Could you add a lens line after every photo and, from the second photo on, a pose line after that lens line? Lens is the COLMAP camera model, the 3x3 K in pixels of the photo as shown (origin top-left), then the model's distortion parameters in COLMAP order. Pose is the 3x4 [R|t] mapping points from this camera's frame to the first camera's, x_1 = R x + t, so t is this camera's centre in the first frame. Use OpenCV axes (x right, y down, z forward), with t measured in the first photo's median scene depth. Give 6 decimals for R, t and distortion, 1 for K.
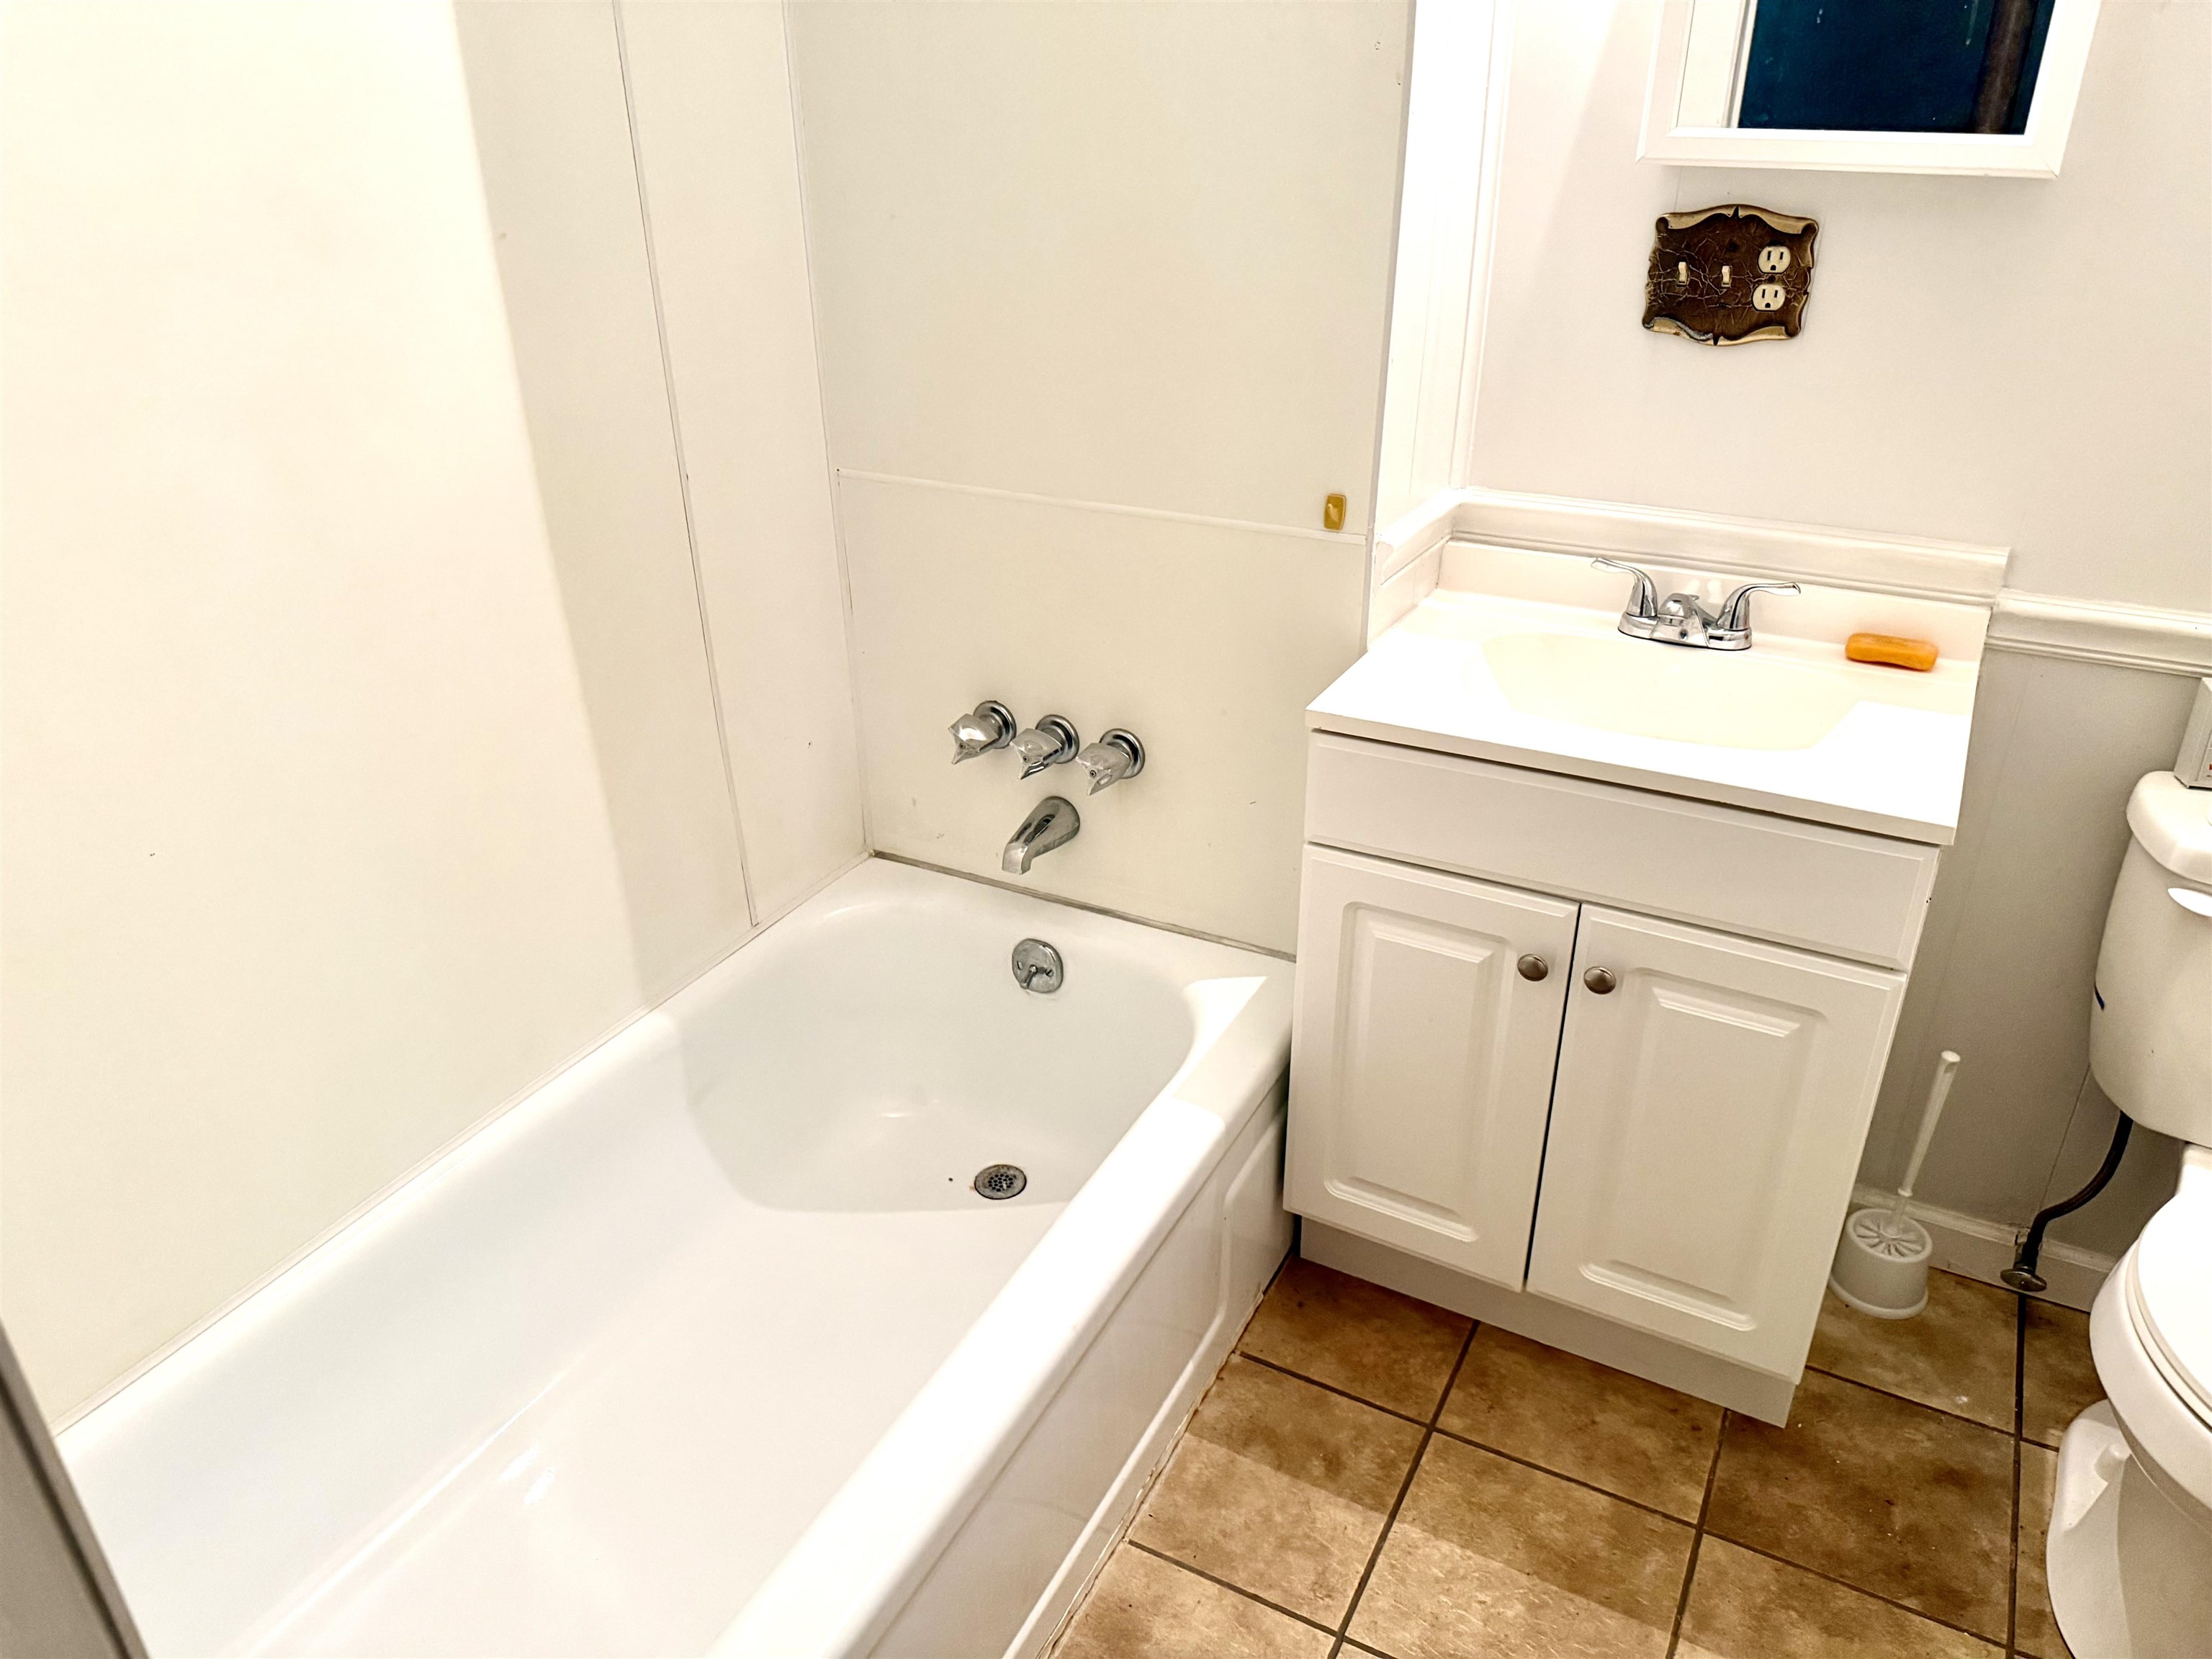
lens RADIAL K [[1562.9, 0, 1107.3], [0, 1562.9, 824.7], [0, 0, 1]] dist [0.002182, 0.000401]
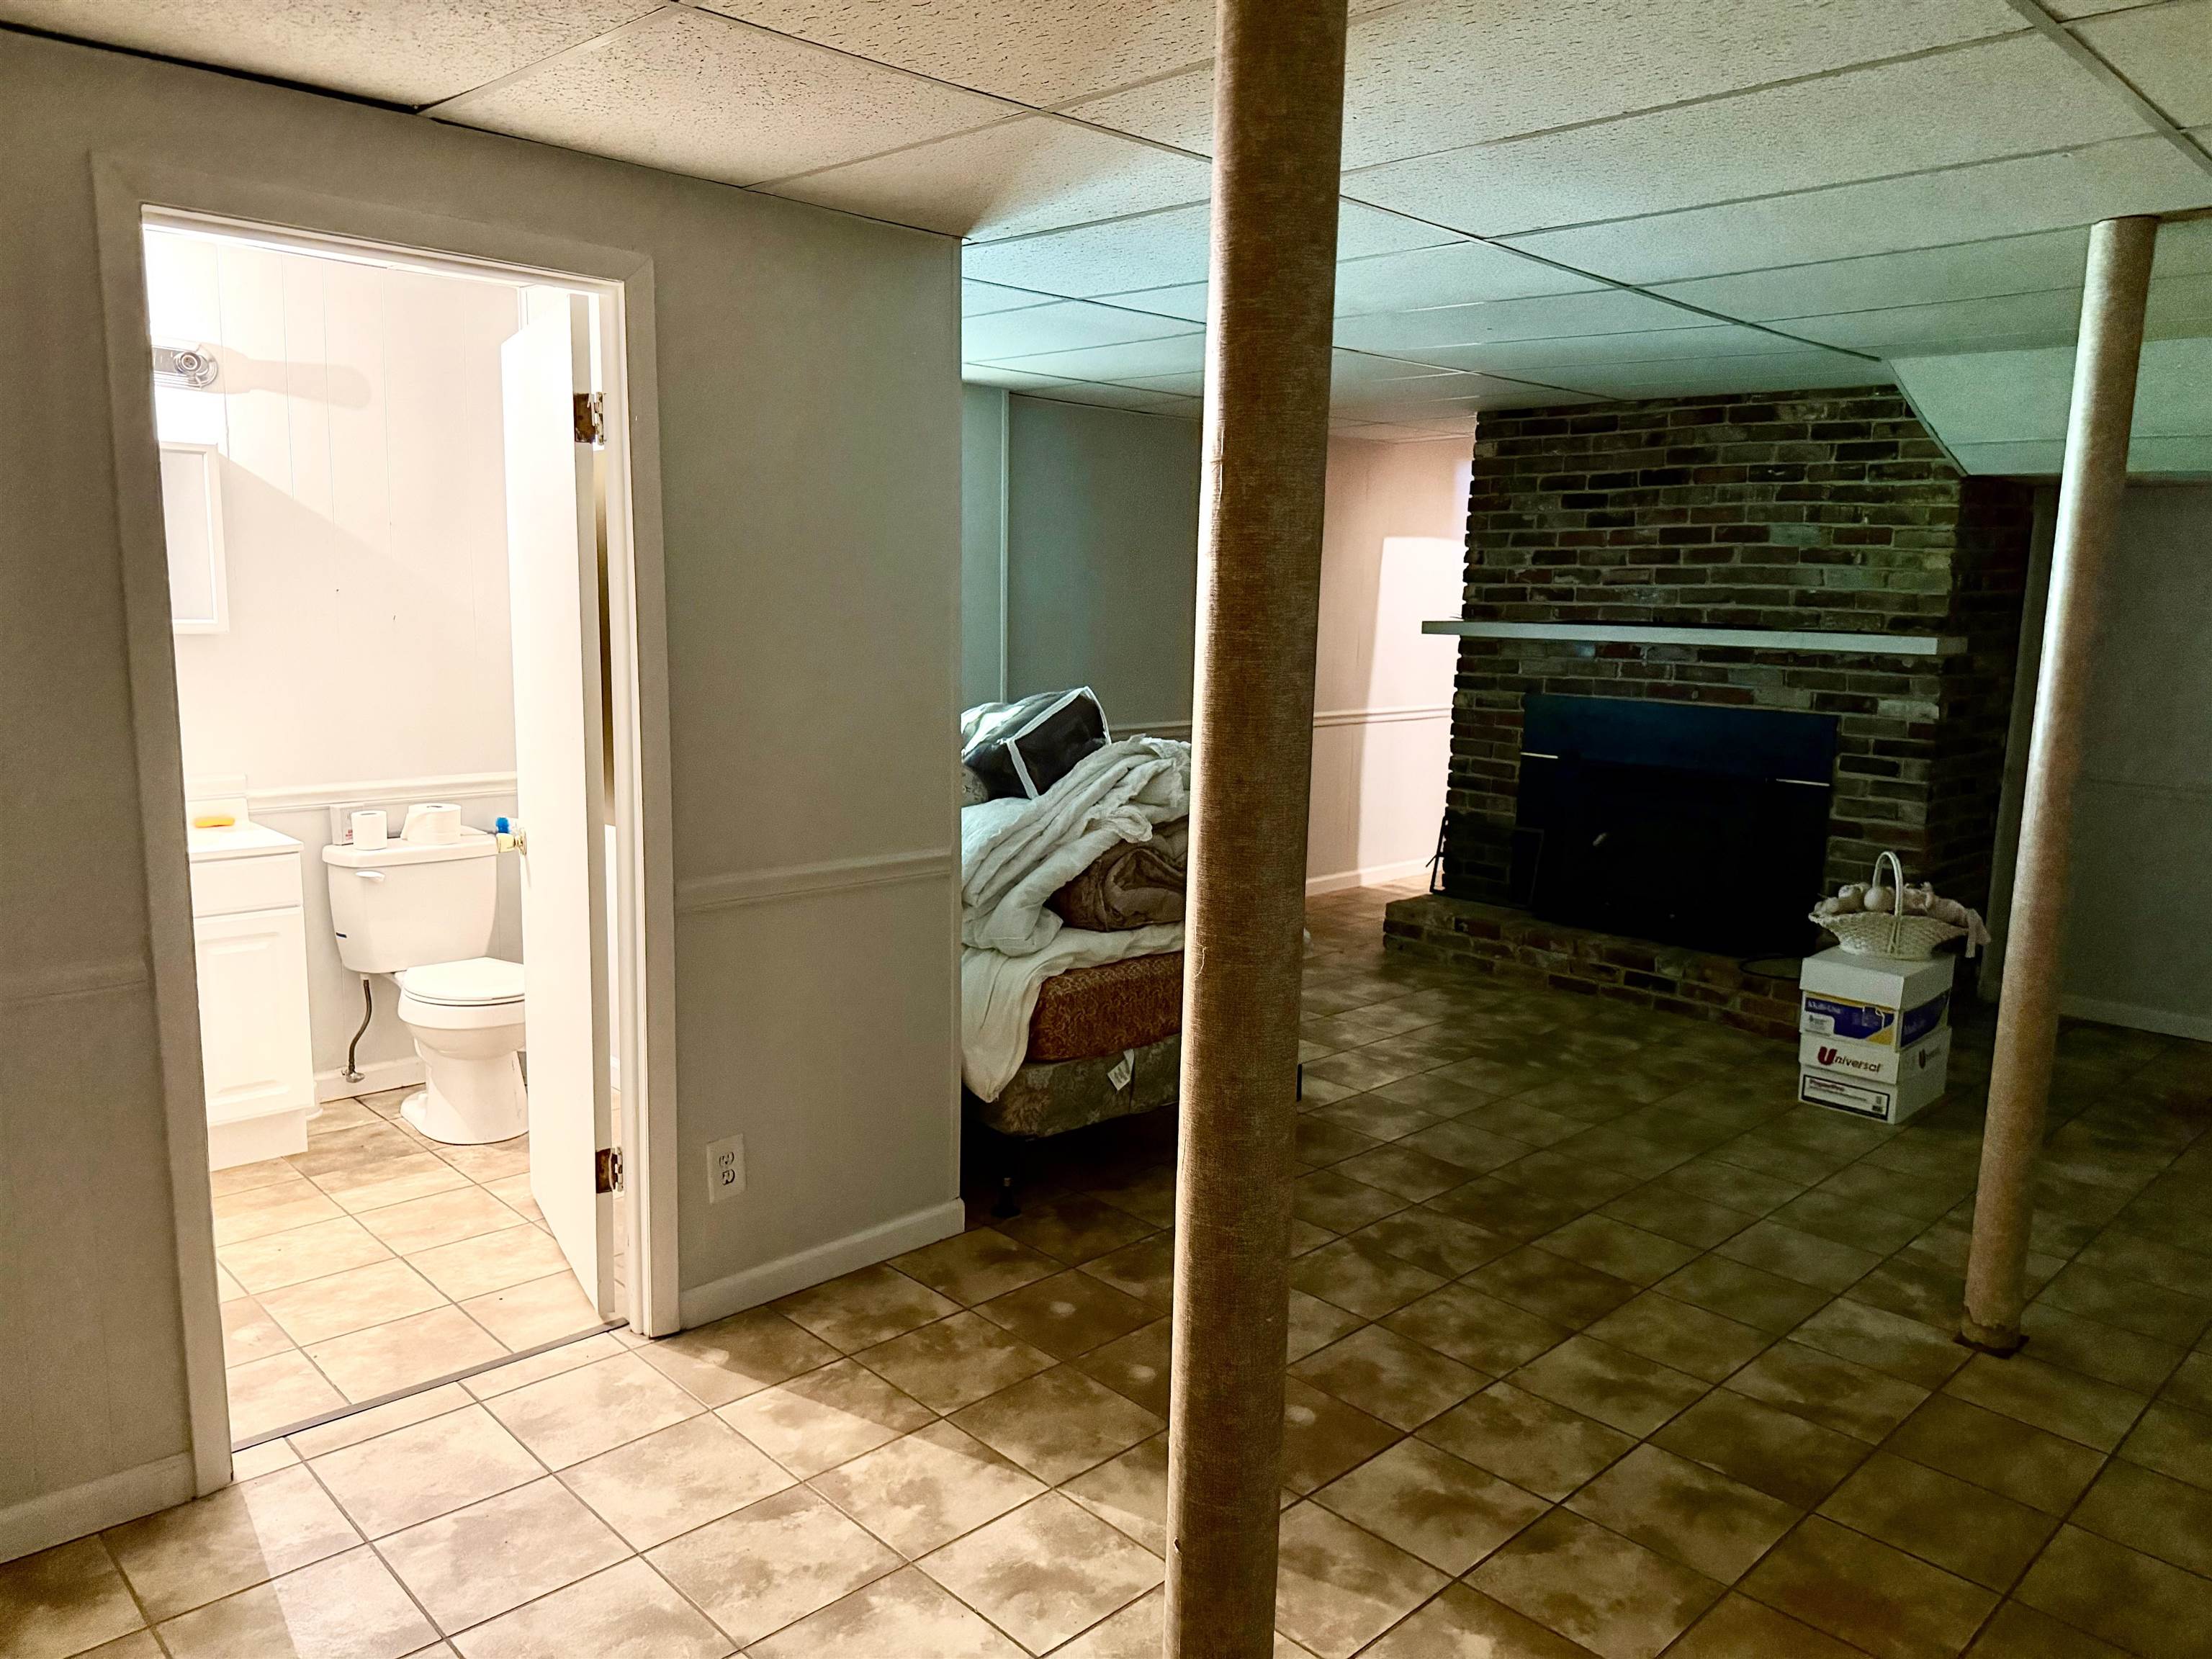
lens RADIAL K [[1562.9, 0, 1107.3], [0, 1562.9, 829.2], [0, 0, 1]] dist [0.002182, 0.000401]
pose [[0.307689, -0.121692, 0.943673, -1.327620], [0.405957, 0.913777, -0.014528, 0.488218], [-0.860539, 0.387560, 0.330560, -0.933574]]
